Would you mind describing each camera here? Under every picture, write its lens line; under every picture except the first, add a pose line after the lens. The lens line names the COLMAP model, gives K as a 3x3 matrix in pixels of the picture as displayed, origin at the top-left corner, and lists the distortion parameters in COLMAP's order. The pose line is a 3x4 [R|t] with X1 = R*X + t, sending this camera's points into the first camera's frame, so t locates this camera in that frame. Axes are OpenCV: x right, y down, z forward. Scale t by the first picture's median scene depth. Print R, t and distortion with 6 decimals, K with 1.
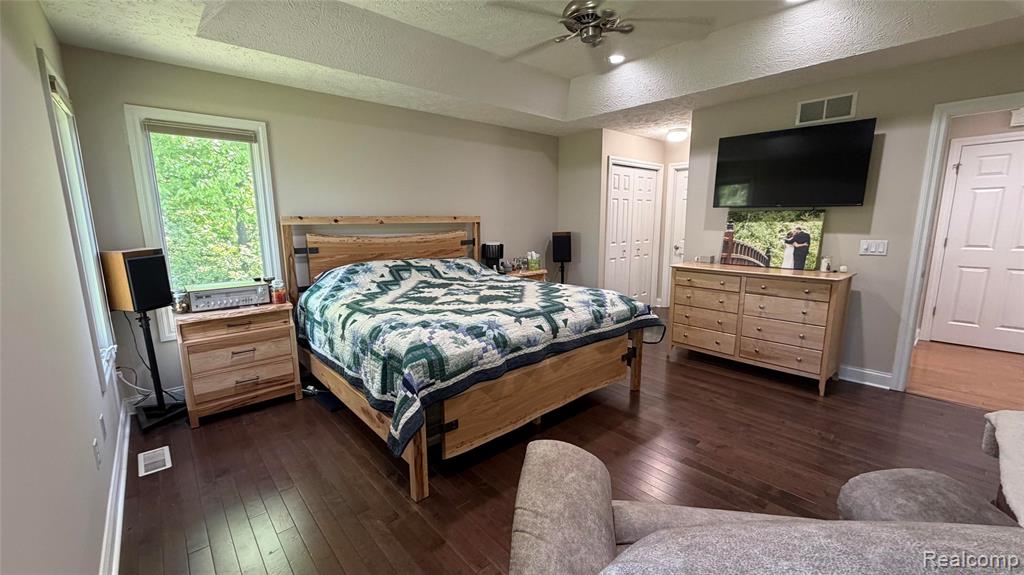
lens RADIAL K [[406.7, 0, 509.8], [0, 406.7, 289.2], [0, 0, 1]] dist [-0.000089, 0.000069]
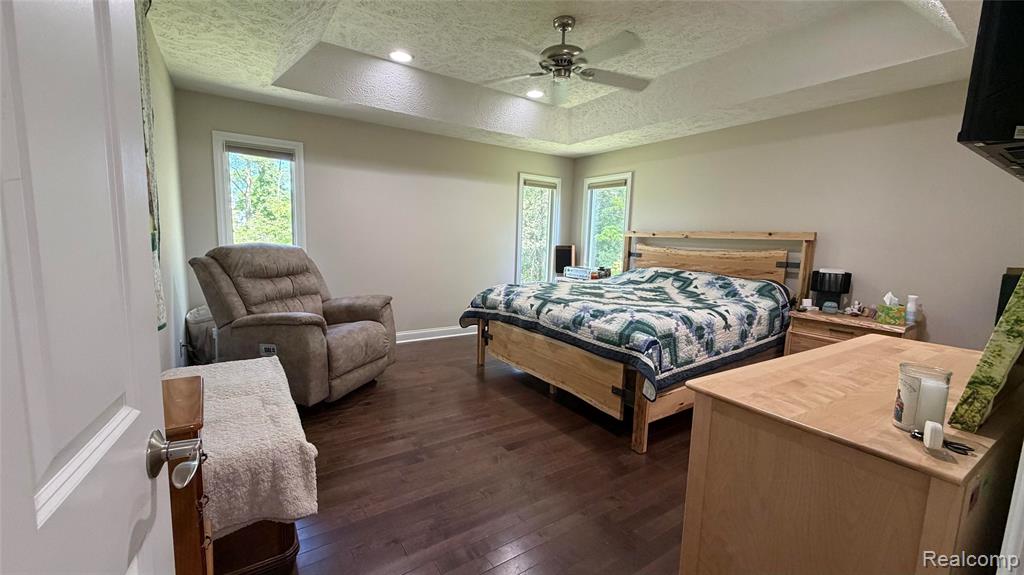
lens RADIAL K [[406.7, 0, 509.8], [0, 406.7, 289.2], [0, 0, 1]] dist [-0.000089, 0.000069]
pose [[-0.130173, 0.128572, -0.983120, 1.081093], [-0.200696, 0.967614, 0.153118, -0.117311], [0.970967, 0.217240, -0.100153, 0.802583]]
